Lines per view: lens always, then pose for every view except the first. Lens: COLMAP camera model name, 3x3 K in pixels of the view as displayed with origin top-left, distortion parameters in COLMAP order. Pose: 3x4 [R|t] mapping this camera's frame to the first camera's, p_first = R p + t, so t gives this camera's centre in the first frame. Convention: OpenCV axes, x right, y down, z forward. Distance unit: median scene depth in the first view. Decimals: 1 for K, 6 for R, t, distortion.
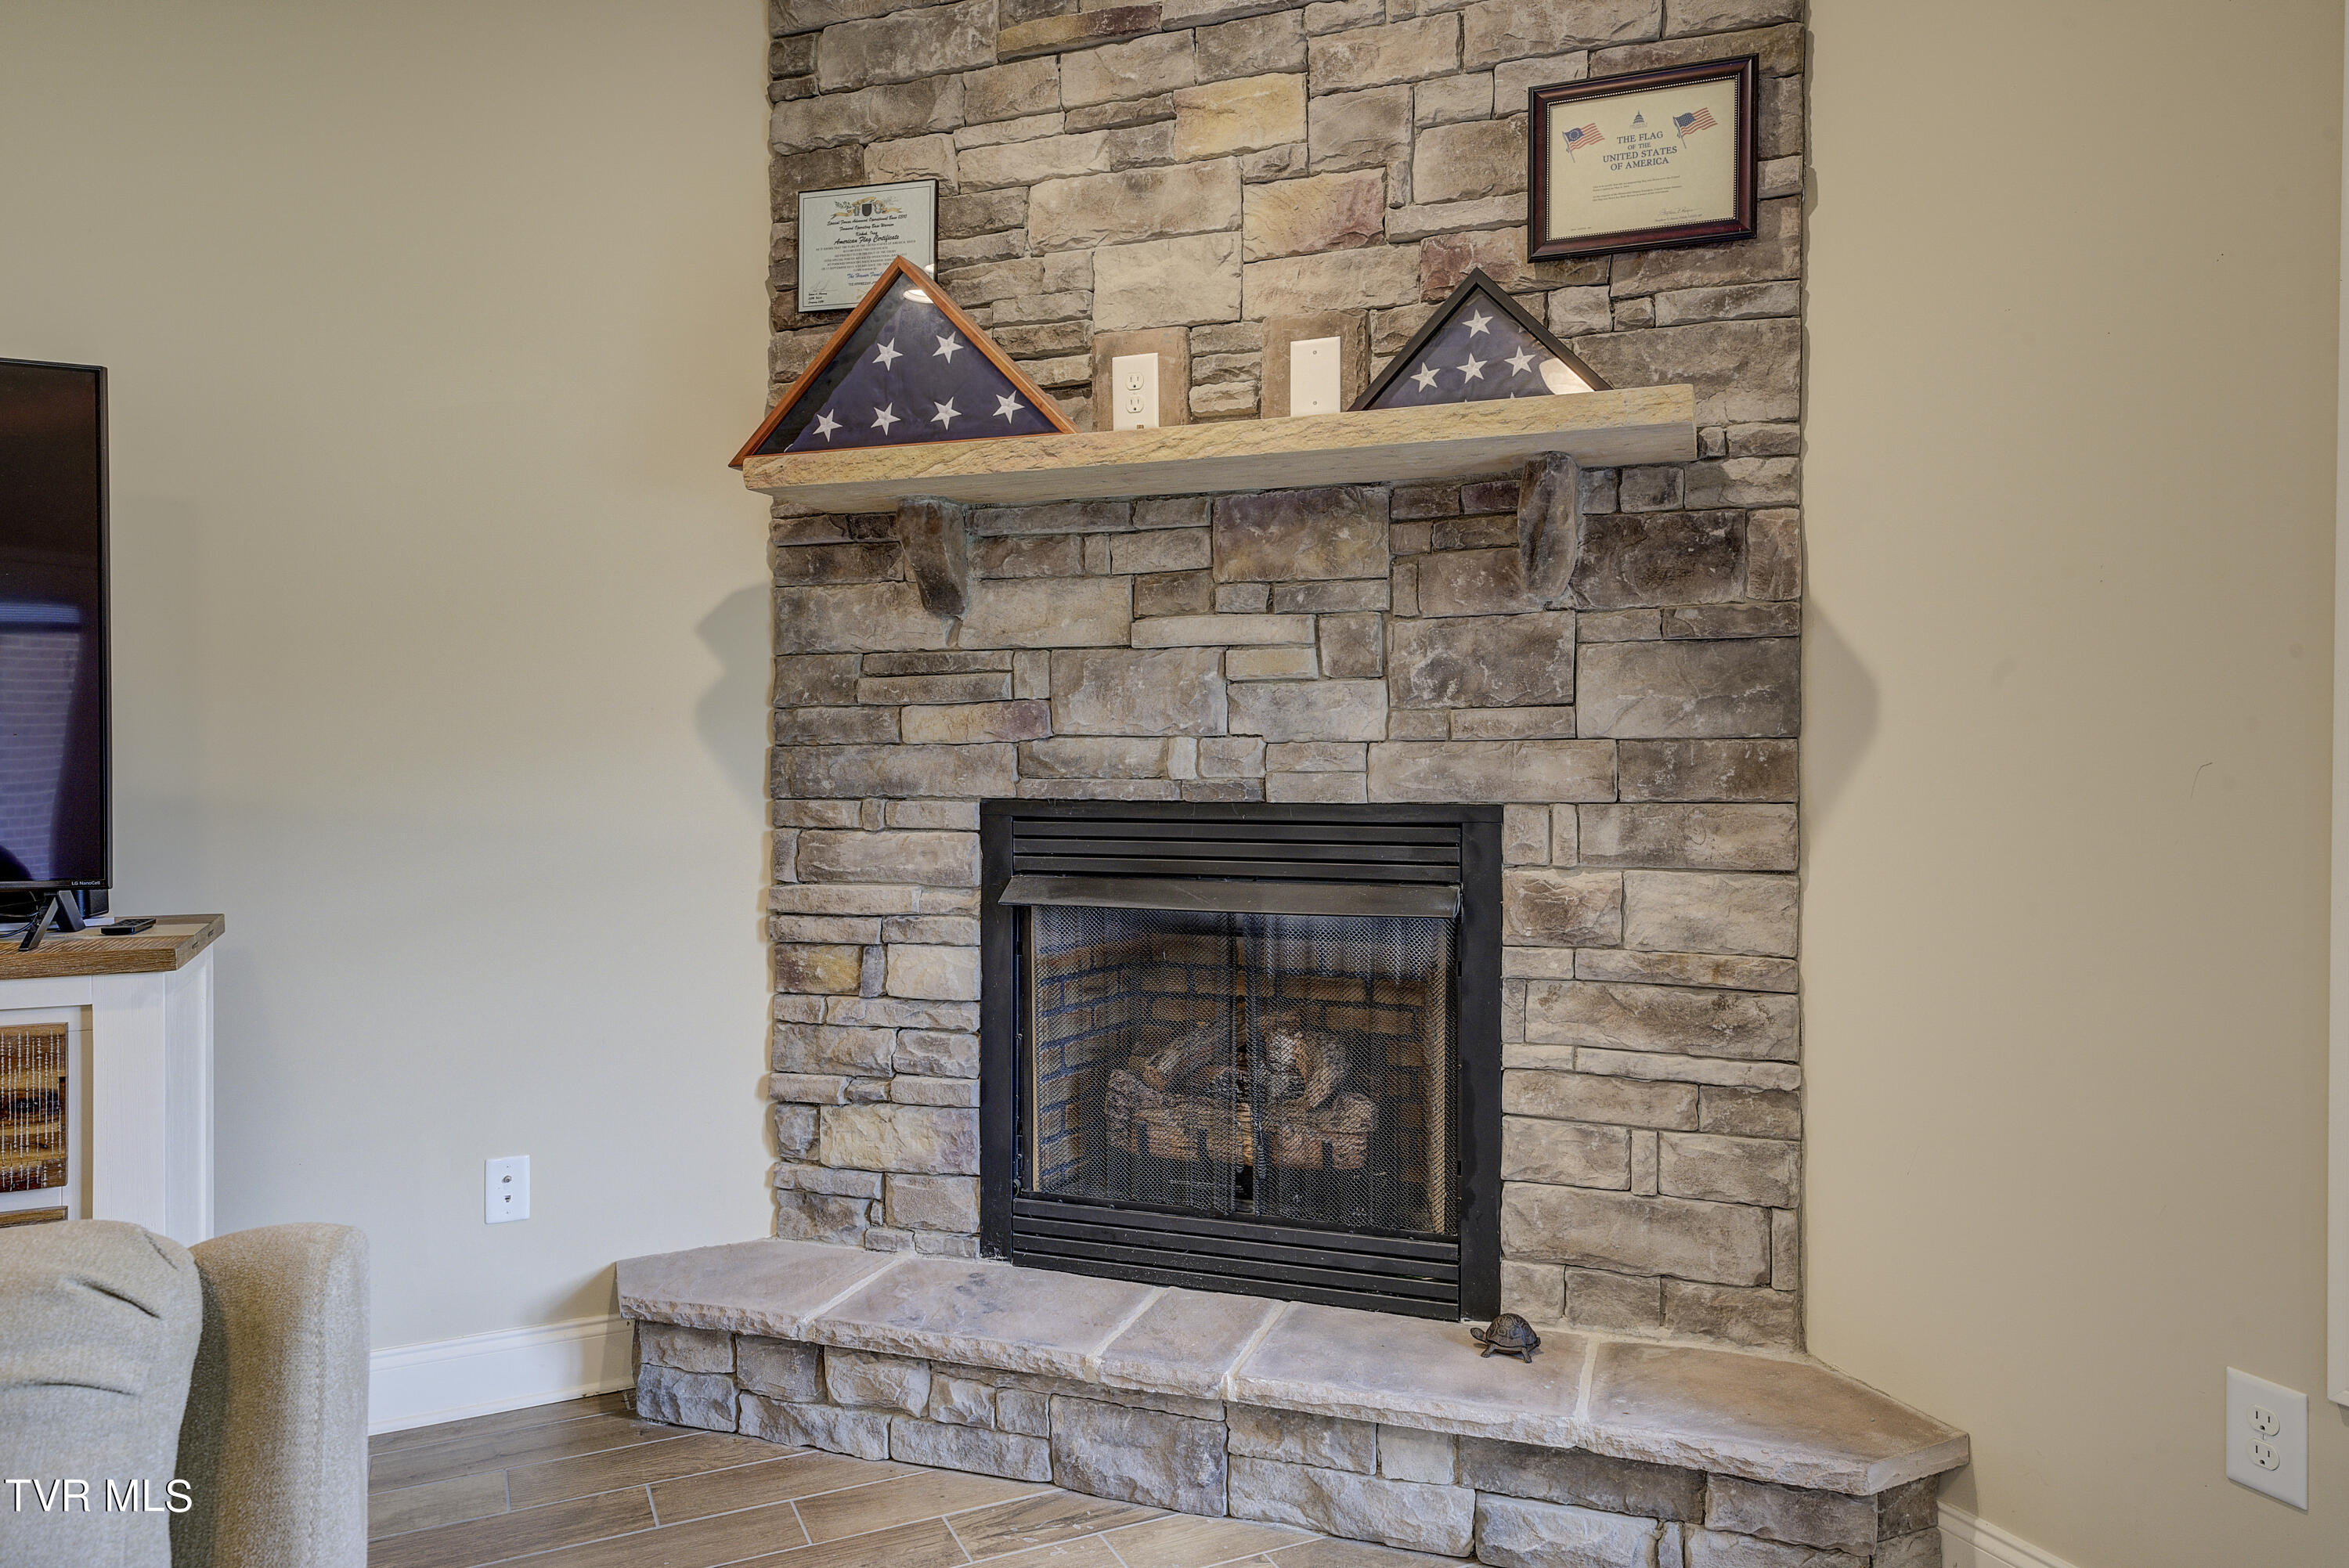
lens RADIAL K [[1546.7, 0, 1168.4], [0, 1546.7, 780.8], [0, 0, 1]] dist [0.024440, -0.007107]
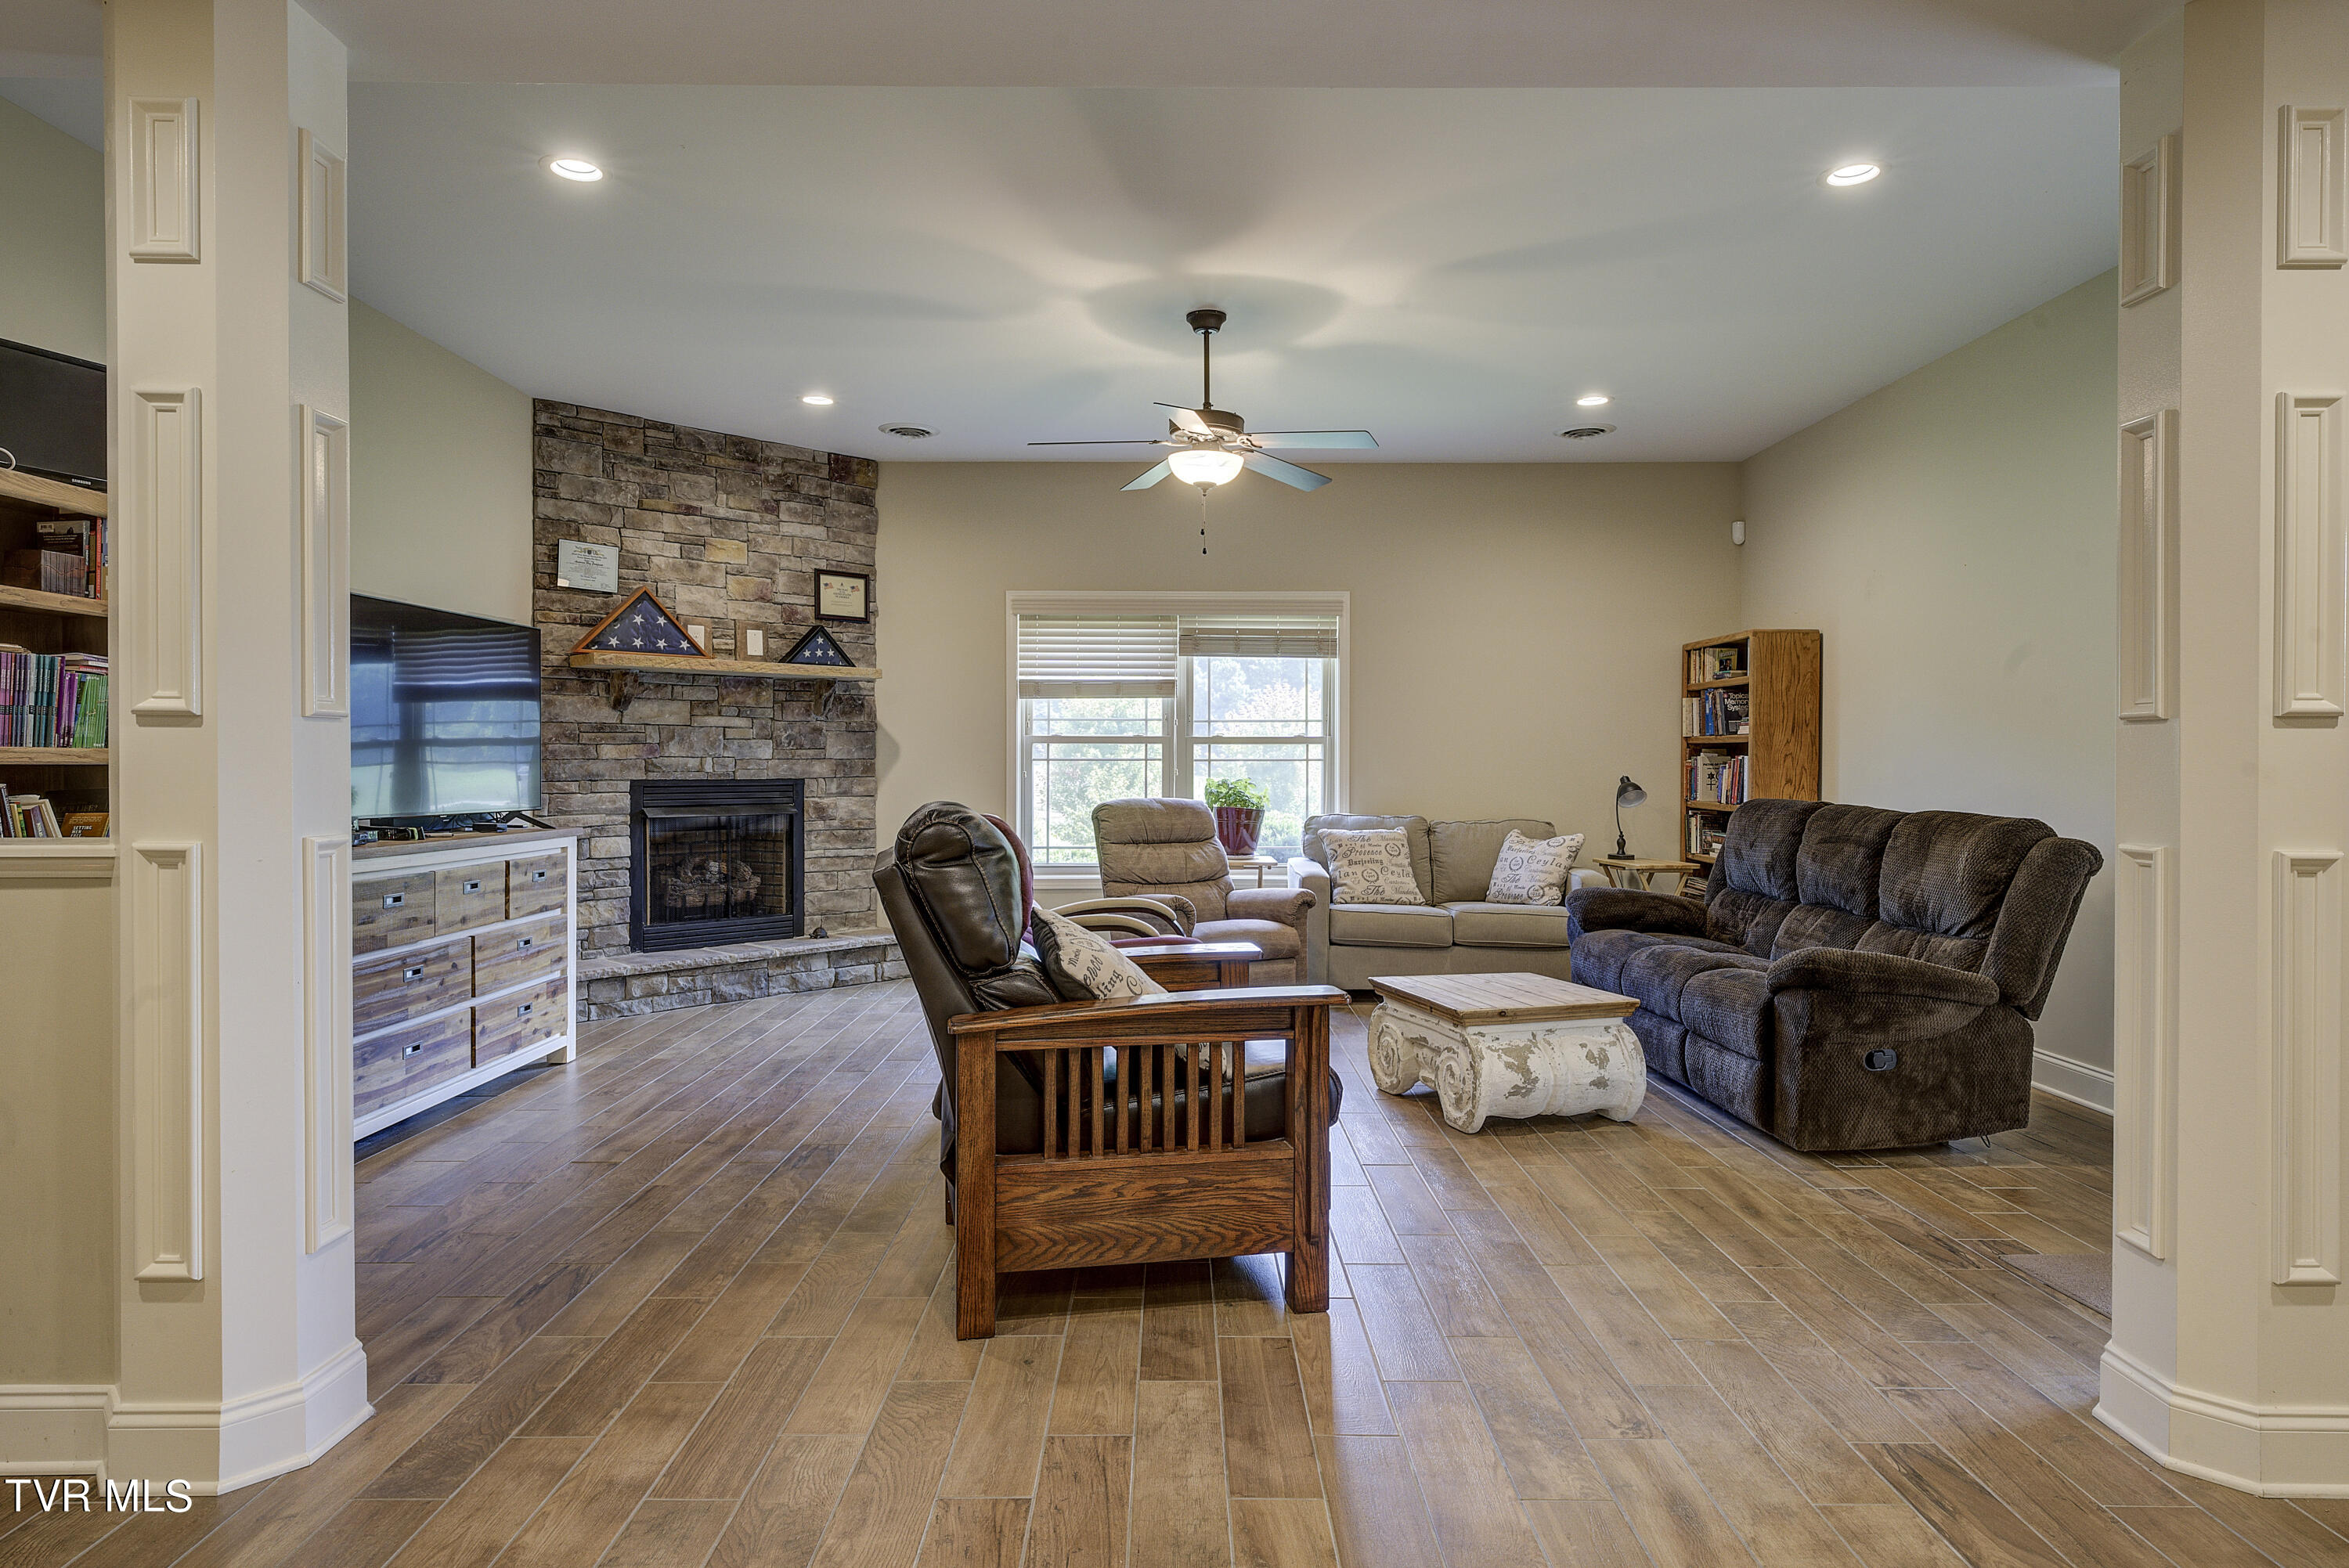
lens RADIAL K [[1354.1, 0, 1175.4], [0, 1354.1, 778.9], [0, 0, 1]] dist [-0.000086, -0.000014]
pose [[0.423603, -0.011080, 0.905780, -2.016808], [0.013402, 0.999892, 0.005963, 0.009221], [-0.905749, 0.009613, 0.423705, -0.918473]]
